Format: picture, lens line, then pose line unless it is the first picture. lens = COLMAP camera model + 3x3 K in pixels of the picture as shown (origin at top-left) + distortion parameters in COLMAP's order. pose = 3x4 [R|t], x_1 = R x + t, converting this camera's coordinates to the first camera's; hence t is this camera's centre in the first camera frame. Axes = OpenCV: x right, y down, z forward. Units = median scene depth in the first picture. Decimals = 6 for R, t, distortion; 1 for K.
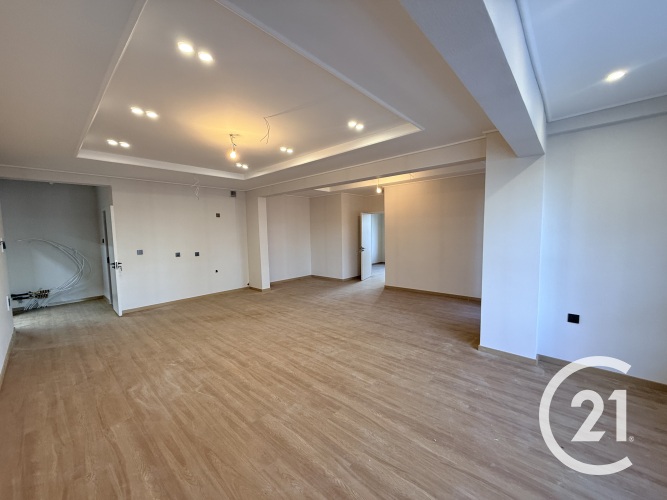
lens RADIAL K [[264.9, 0, 333.5], [0, 264.9, 250.0], [0, 0, 1]] dist [-0.003485, 0.000074]
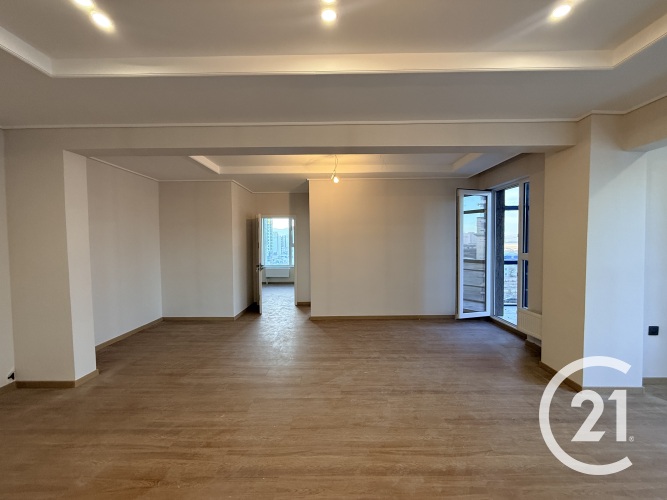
lens RADIAL K [[264.9, 0, 333.5], [0, 264.9, 250.0], [0, 0, 1]] dist [-0.003485, 0.000074]
pose [[0.747684, -0.006399, 0.664024, -0.360826], [0.040518, 0.998530, -0.036001, -0.026415], [-0.662818, 0.053822, 0.746844, 0.652008]]
